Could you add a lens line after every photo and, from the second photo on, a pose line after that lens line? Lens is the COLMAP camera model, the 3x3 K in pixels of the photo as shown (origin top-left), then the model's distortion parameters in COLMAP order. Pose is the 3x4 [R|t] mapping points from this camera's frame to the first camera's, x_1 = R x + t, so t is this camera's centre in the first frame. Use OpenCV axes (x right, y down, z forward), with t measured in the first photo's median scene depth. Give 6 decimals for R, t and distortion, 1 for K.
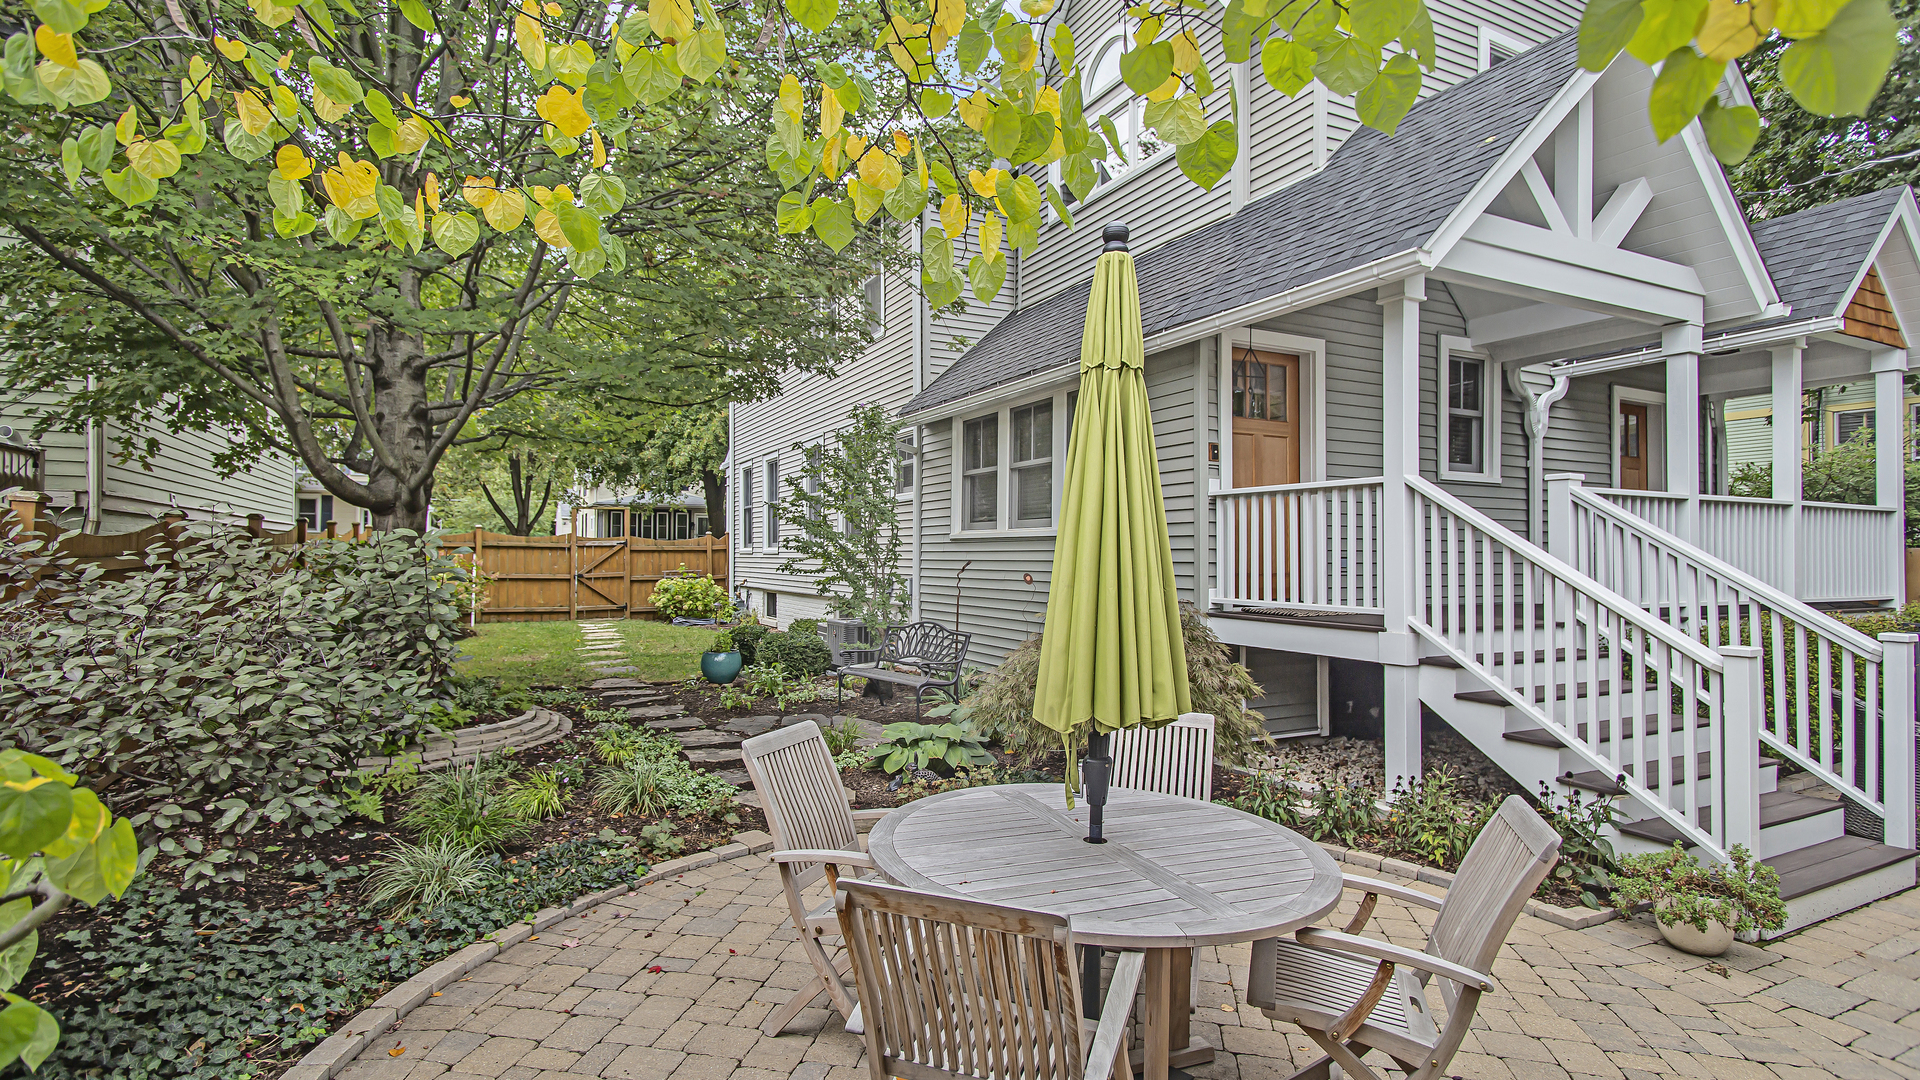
lens RADIAL K [[911.5, 0, 951.0], [0, 911.5, 544.0], [0, 0, 1]] dist [0.011579, -0.001320]
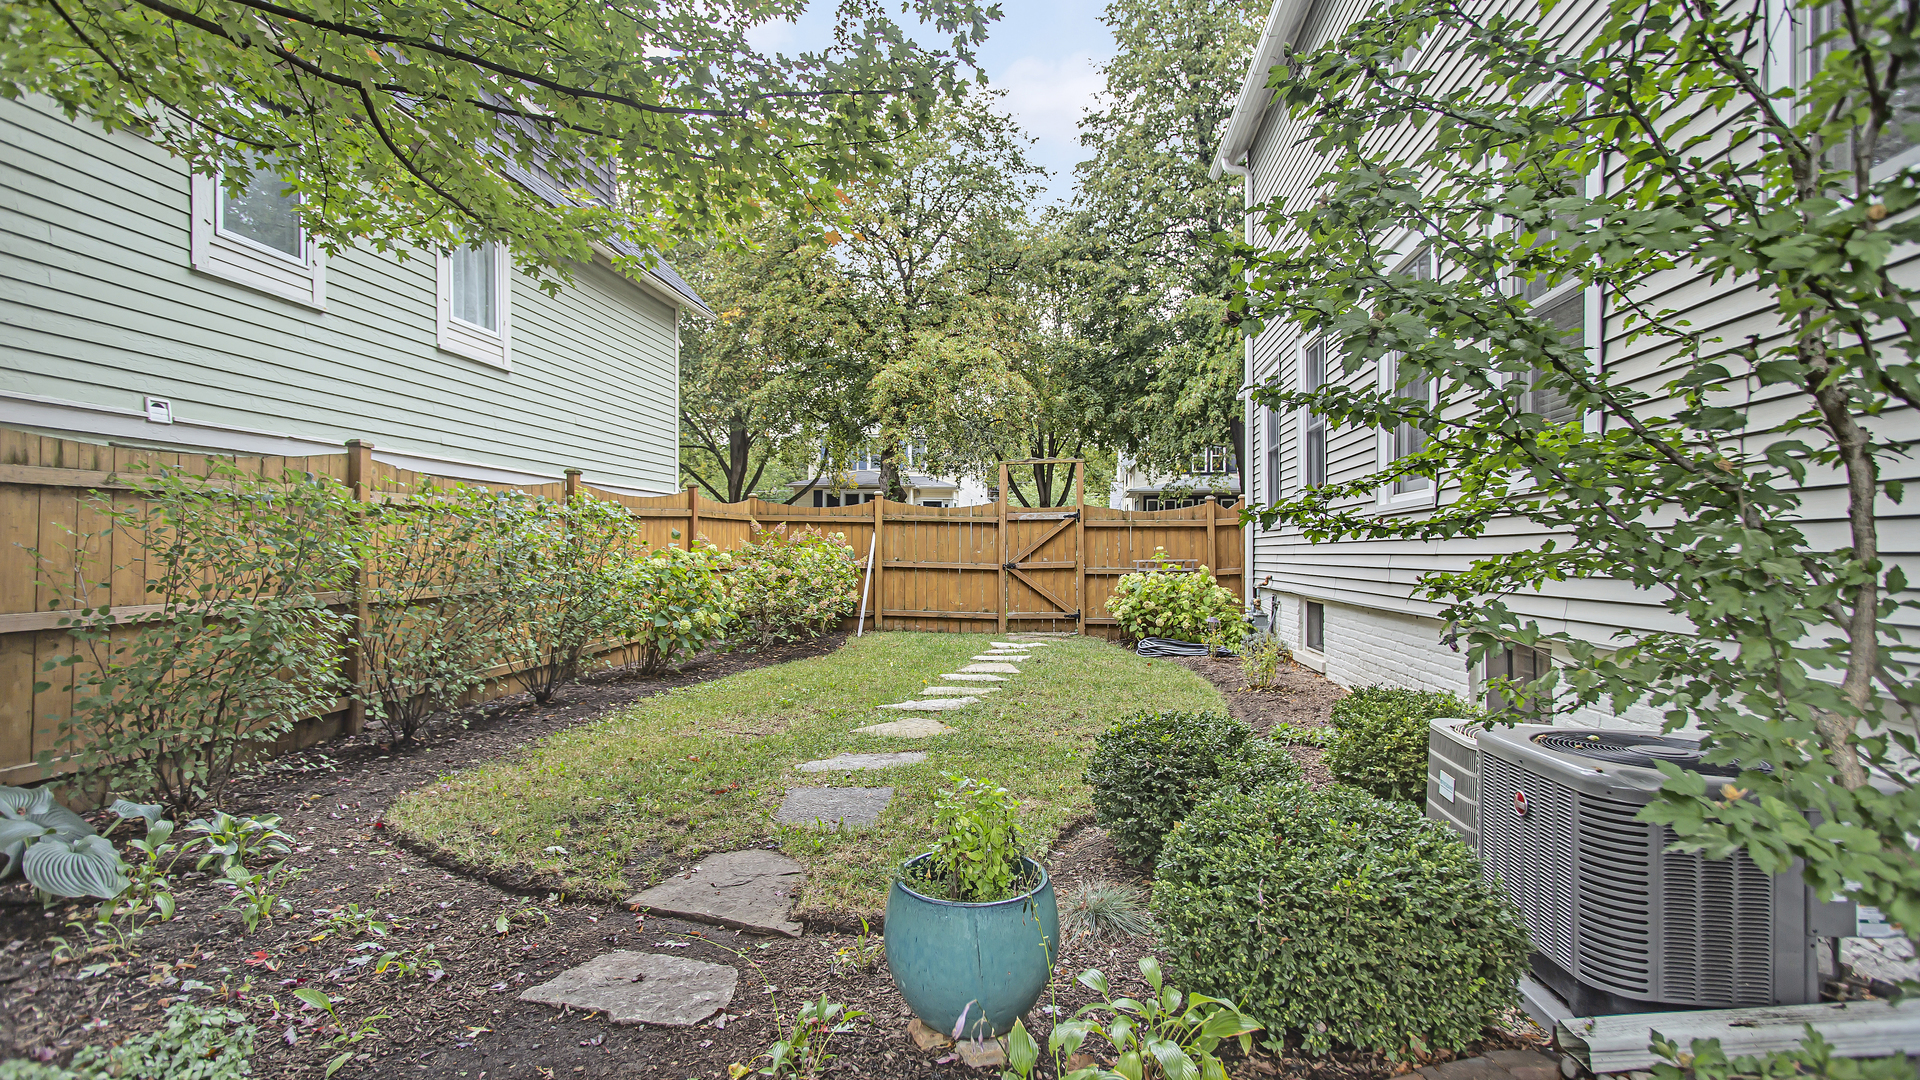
lens RADIAL K [[911.5, 0, 966.4], [0, 911.5, 537.8], [0, 0, 1]] dist [0.011579, -0.001320]
pose [[0.829990, -0.002934, -0.557771, -0.070688], [-0.001166, 0.999975, -0.006996, 0.019980], [0.557778, 0.006457, 0.829965, 0.453192]]
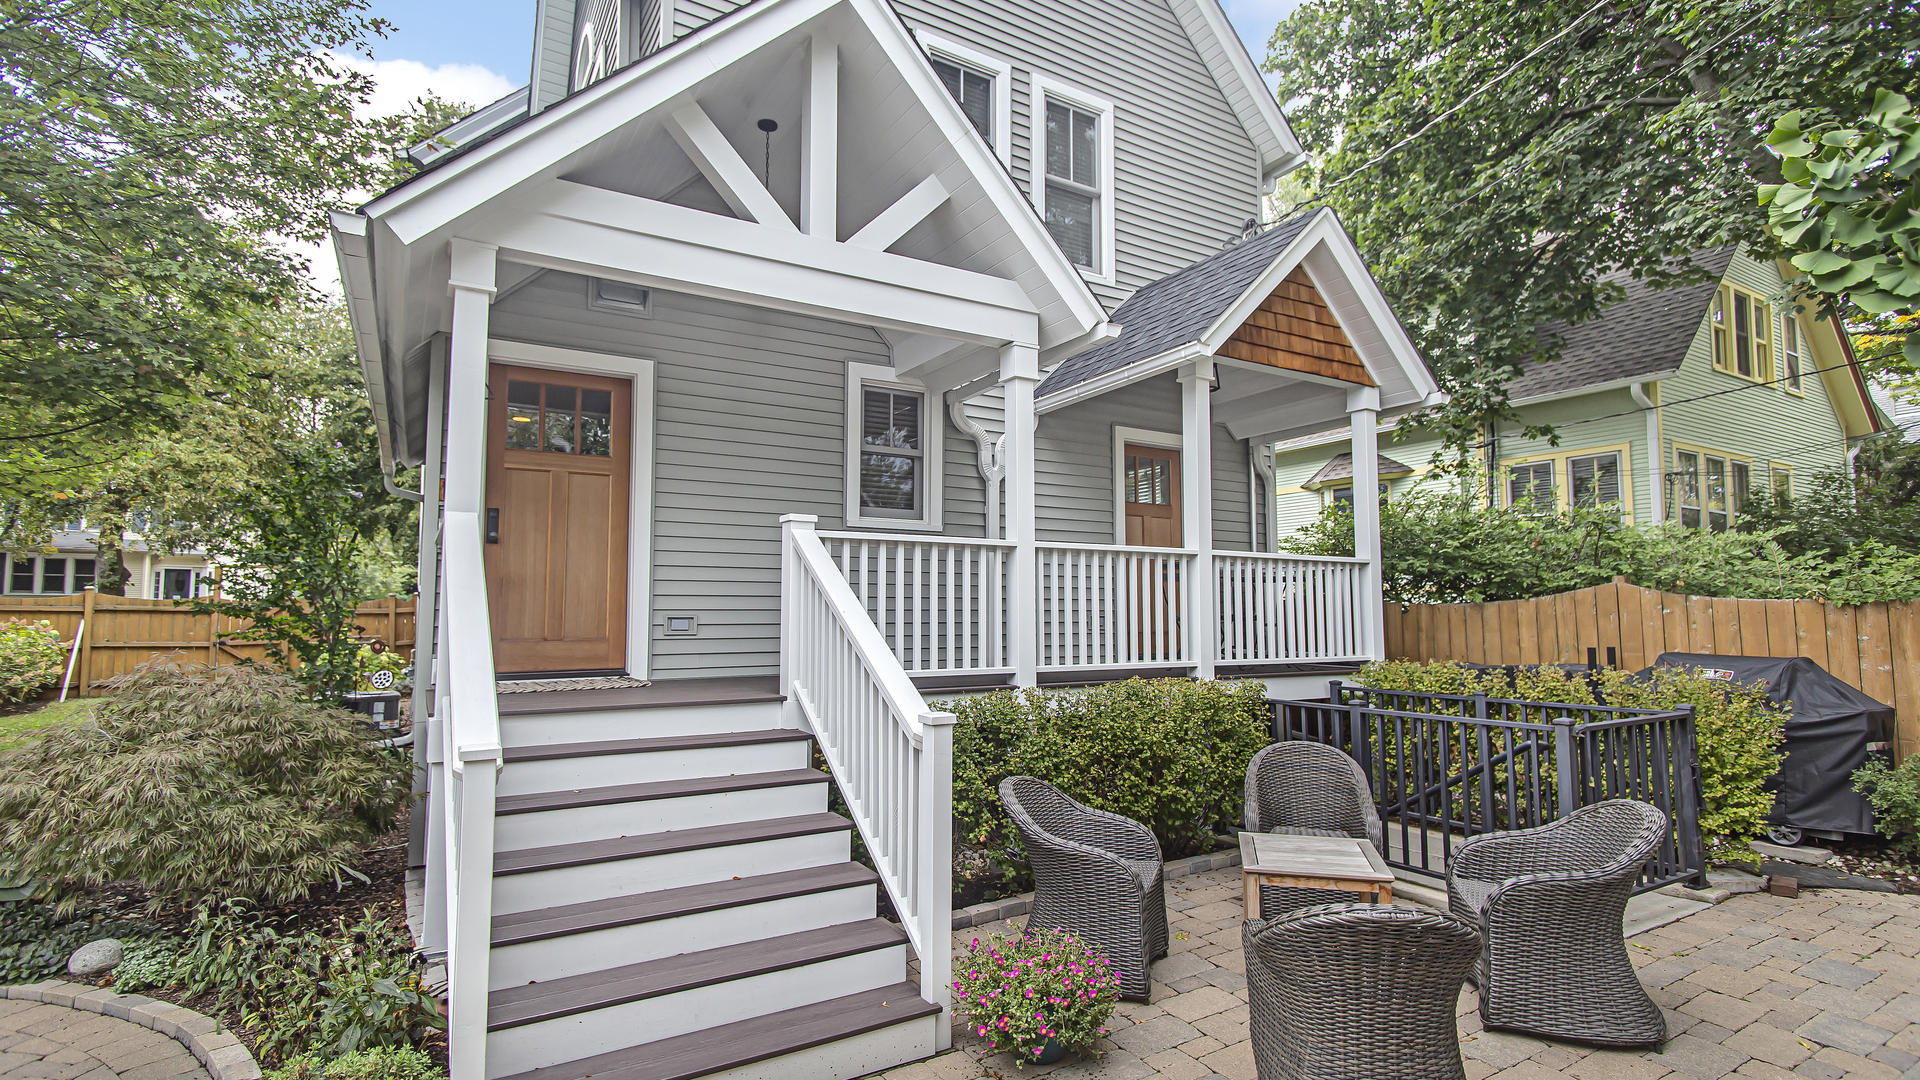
lens RADIAL K [[911.5, 0, 965.5], [0, 911.5, 551.3], [0, 0, 1]] dist [0.011579, -0.001320]
pose [[0.997762, -0.000272, 0.066869, 0.262013], [0.004219, 0.998255, -0.058900, 0.001745], [-0.066736, 0.059051, 0.996022, 0.059627]]
